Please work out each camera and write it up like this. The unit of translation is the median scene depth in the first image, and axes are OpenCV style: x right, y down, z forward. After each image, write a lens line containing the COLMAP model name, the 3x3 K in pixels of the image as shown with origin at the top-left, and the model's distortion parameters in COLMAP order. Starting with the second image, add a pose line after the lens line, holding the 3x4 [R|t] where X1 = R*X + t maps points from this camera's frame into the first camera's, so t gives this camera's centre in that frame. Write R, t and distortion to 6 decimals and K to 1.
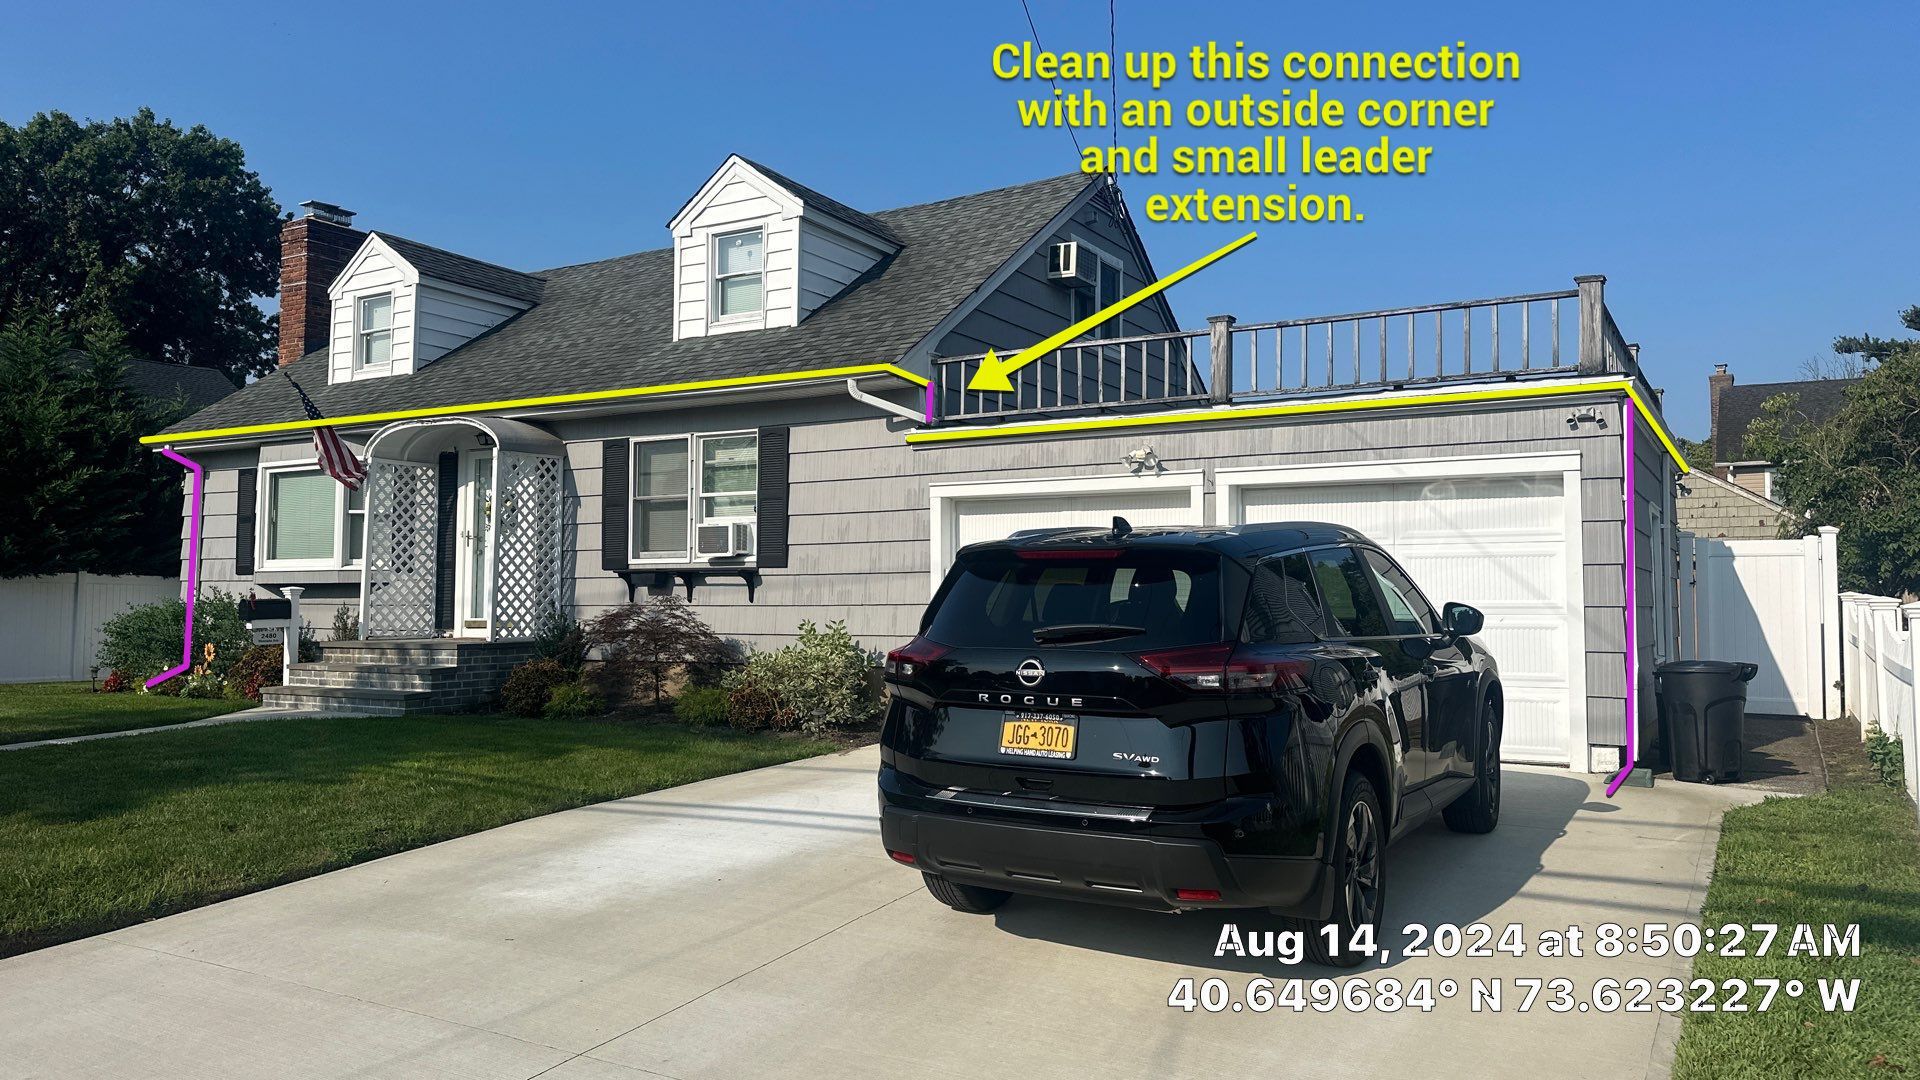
lens RADIAL K [[1342.4, 0, 964.5], [0, 1342.4, 546.4], [0, 0, 1]] dist [0.073598, 0.000239]
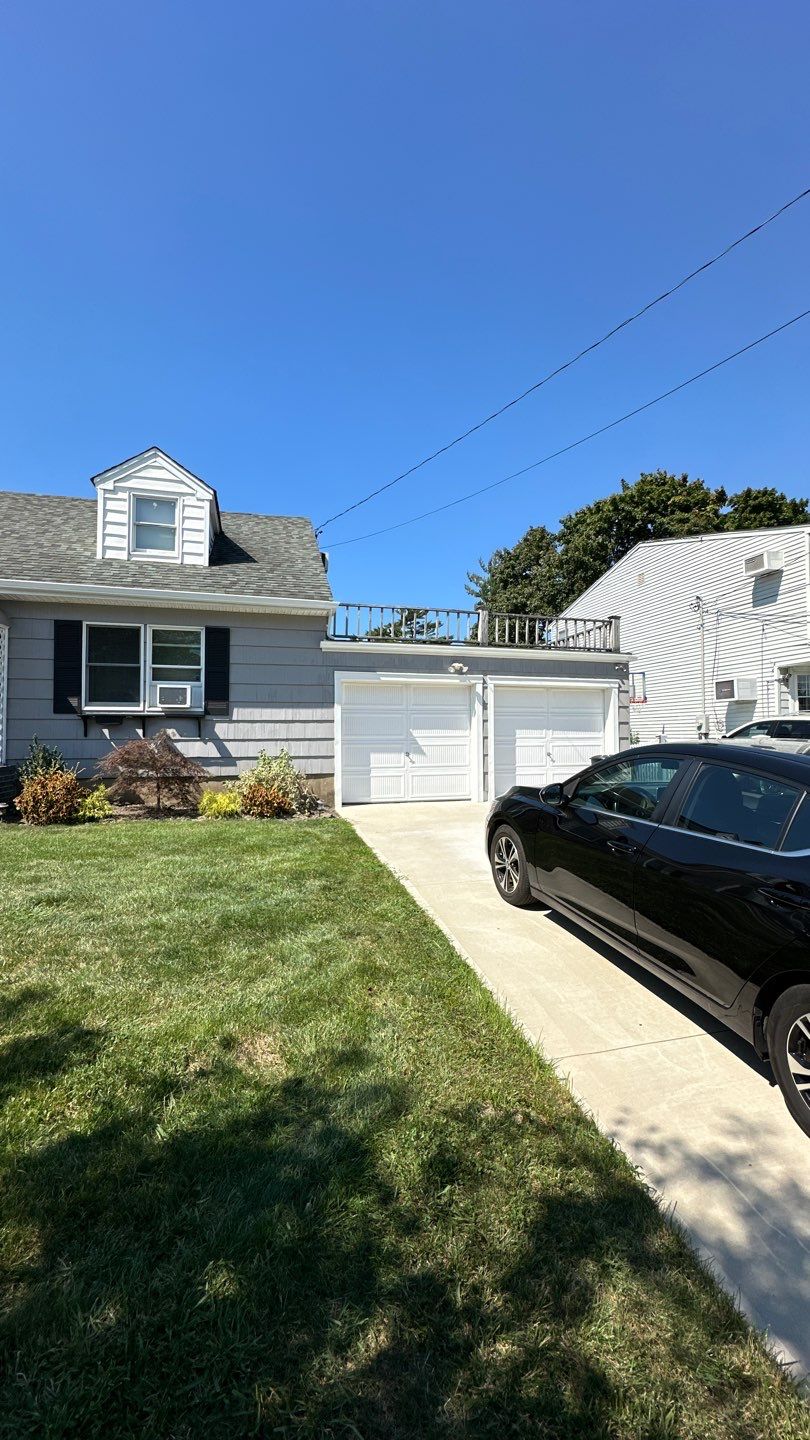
lens RADIAL K [[625.2, 0, 395.5], [0, 625.2, 713.8], [0, 0, 1]] dist [-0.005177, -0.000087]
pose [[0.680969, 0.025788, 0.731858, -0.504238], [-0.031270, 0.999492, -0.006122, 0.010960], [-0.731644, -0.018716, 0.681430, 0.305366]]
